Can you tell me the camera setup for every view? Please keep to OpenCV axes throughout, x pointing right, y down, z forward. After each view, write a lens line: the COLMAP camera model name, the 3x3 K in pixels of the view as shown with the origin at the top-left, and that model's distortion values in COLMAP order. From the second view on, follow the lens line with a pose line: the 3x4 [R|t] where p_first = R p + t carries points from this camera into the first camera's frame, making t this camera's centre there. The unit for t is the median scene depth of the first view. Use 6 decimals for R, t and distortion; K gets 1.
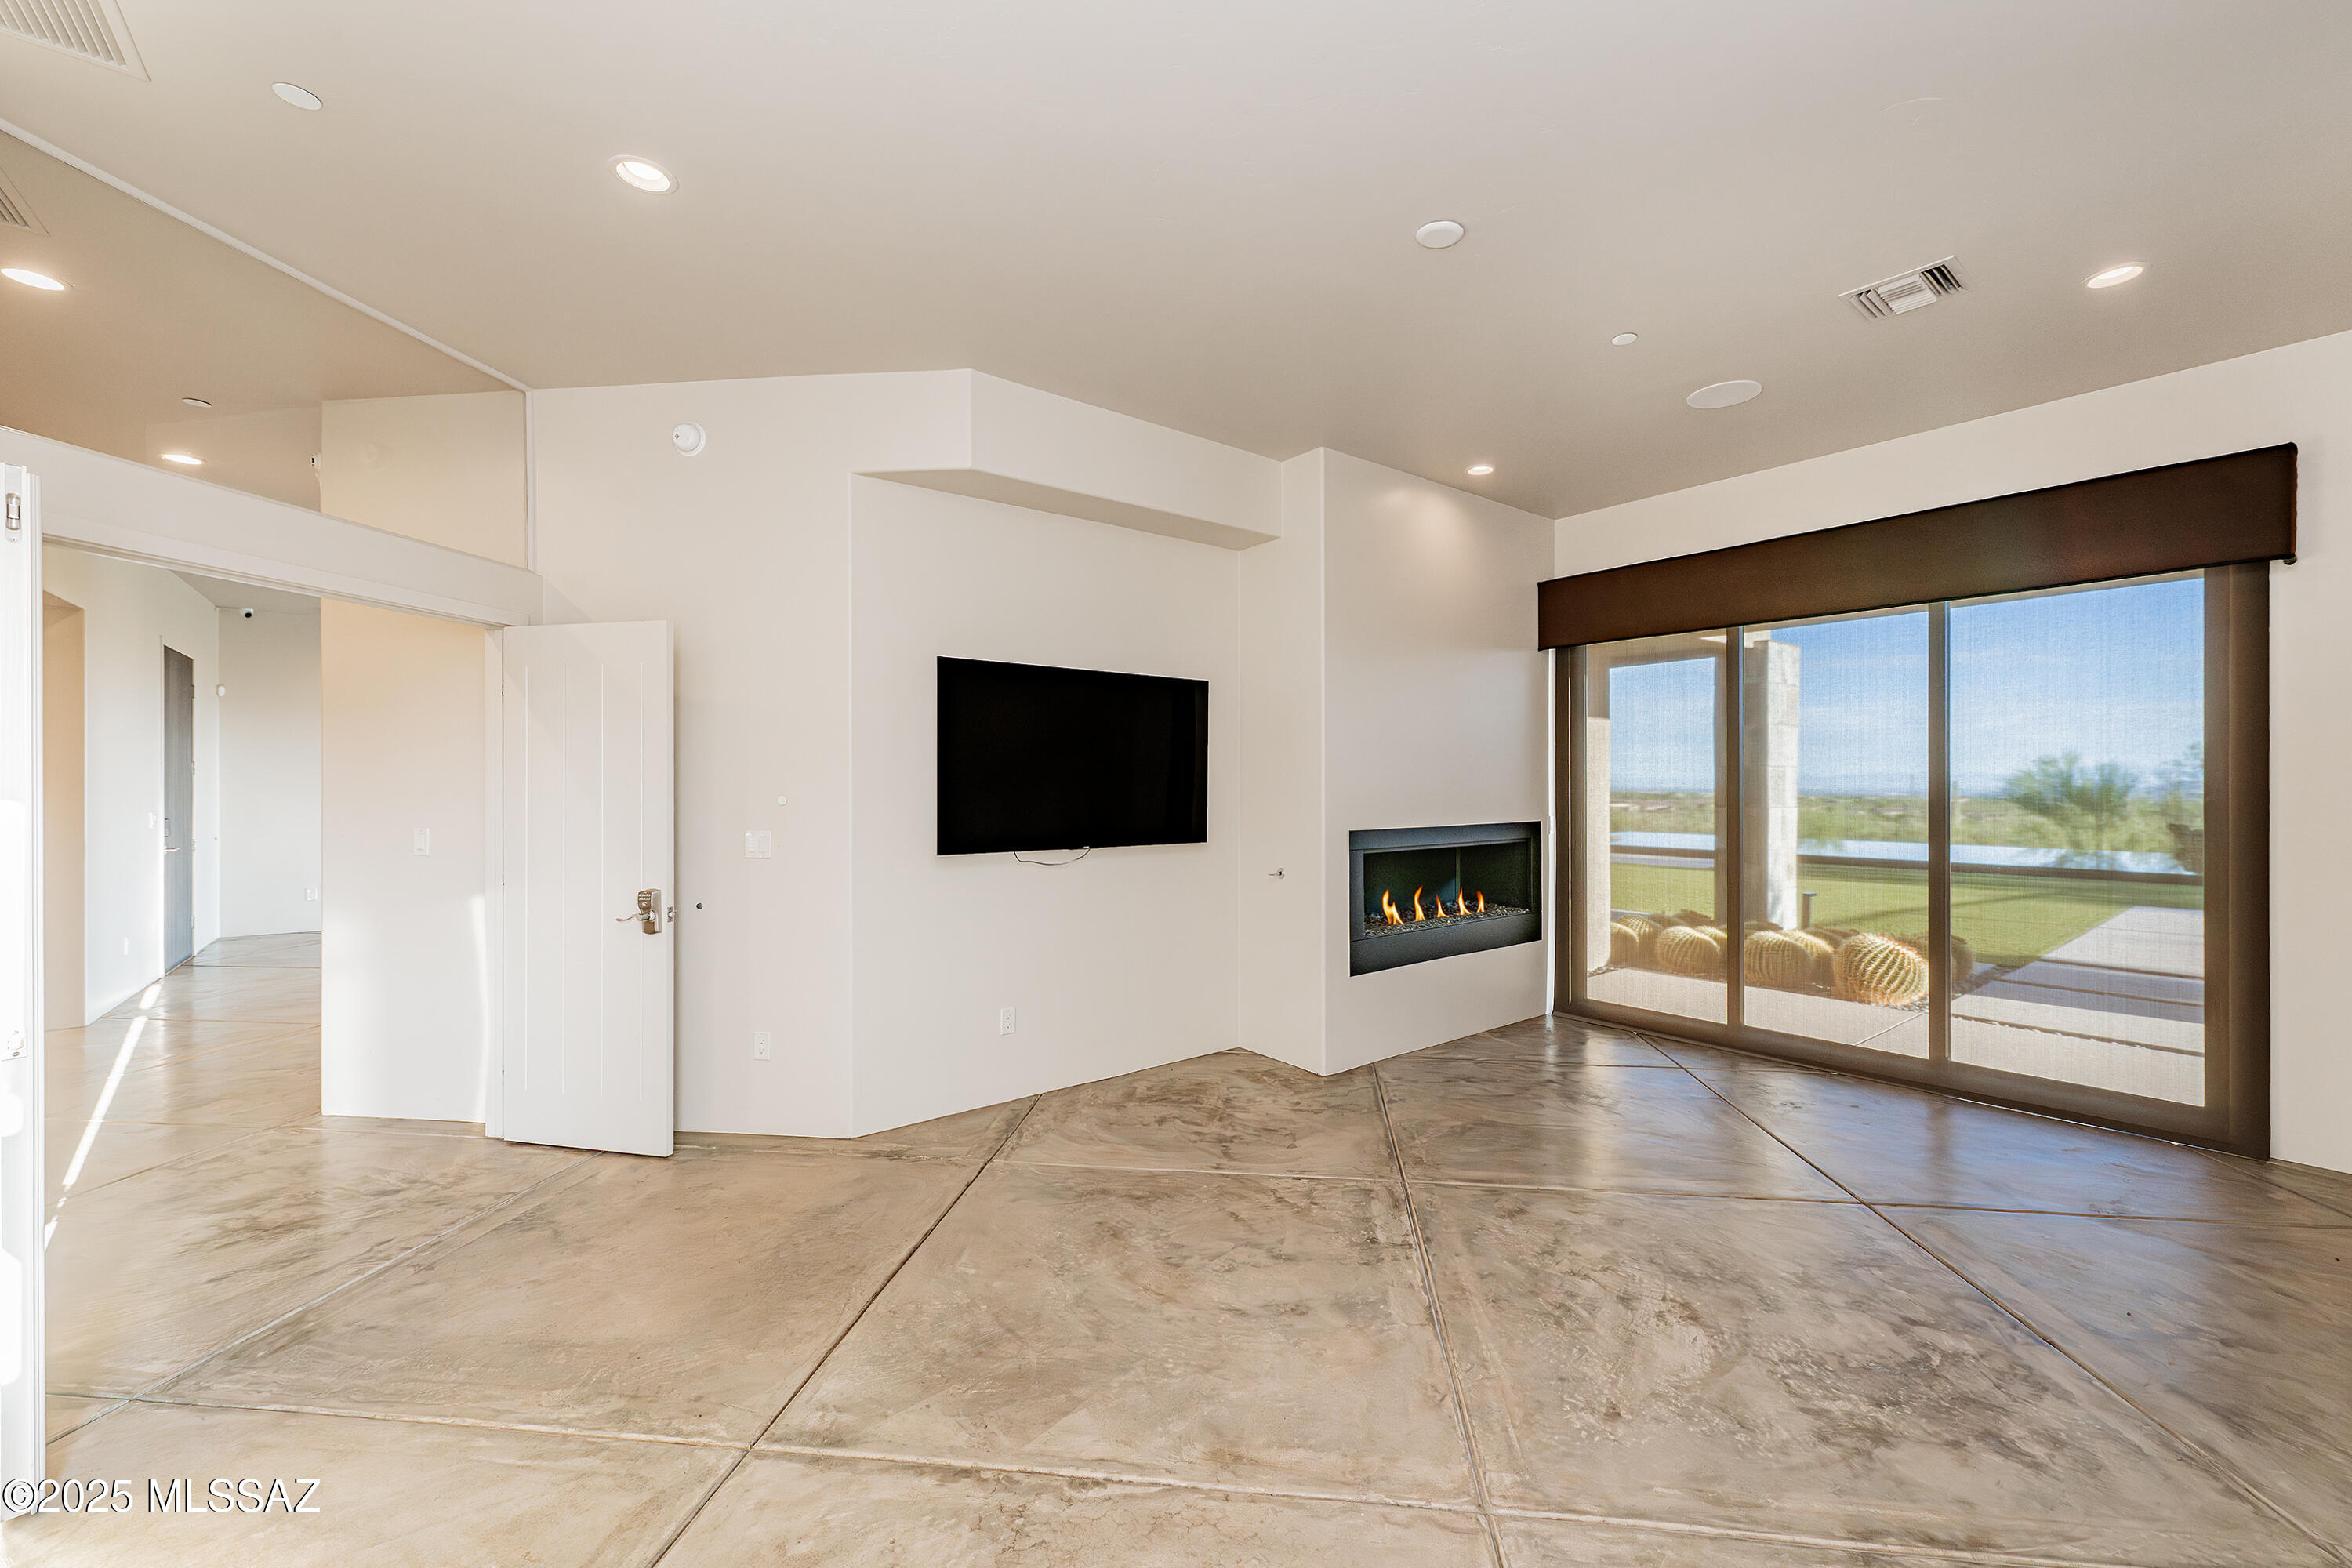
lens RADIAL K [[931.6, 0, 1190.7], [0, 931.6, 780.3], [0, 0, 1]] dist [0.003213, -0.000365]
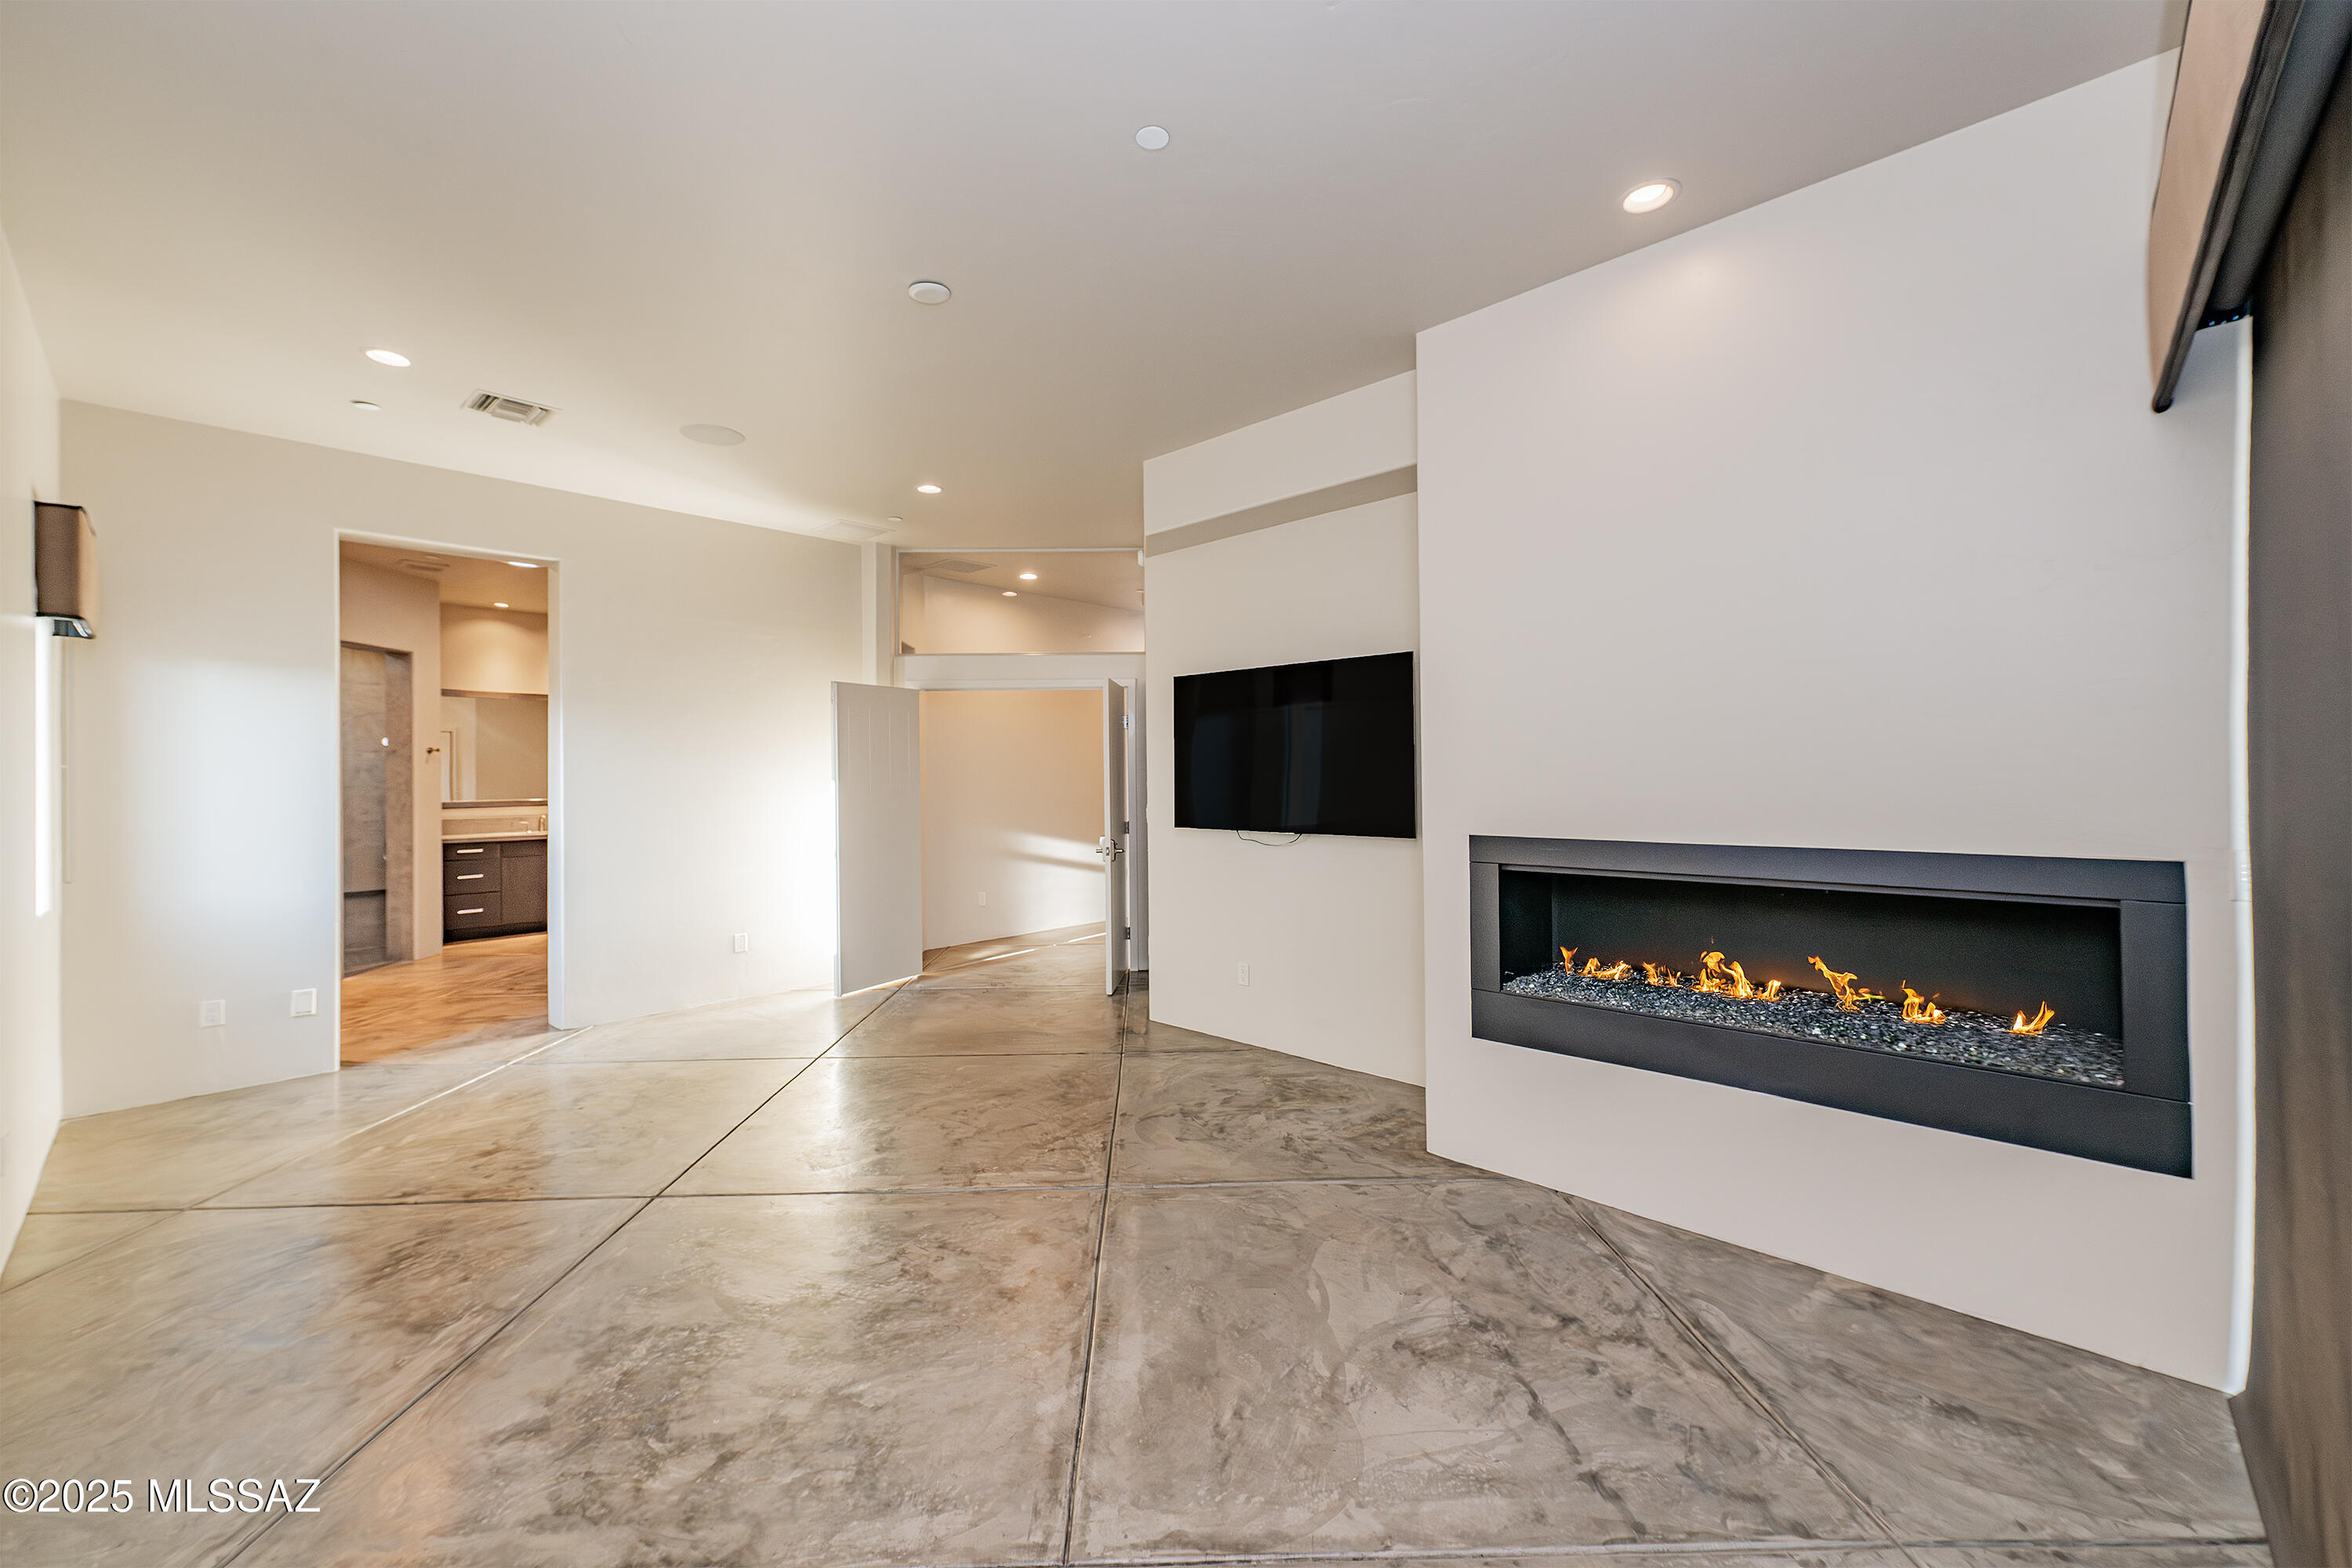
lens RADIAL K [[931.6, 0, 1179.9], [0, 931.6, 777.0], [0, 0, 1]] dist [0.003213, -0.000365]
pose [[0.148460, 0.003120, -0.988913, 1.243525], [0.010437, 0.999934, 0.004722, 0.004924], [0.988863, -0.011022, 0.148418, 0.982393]]
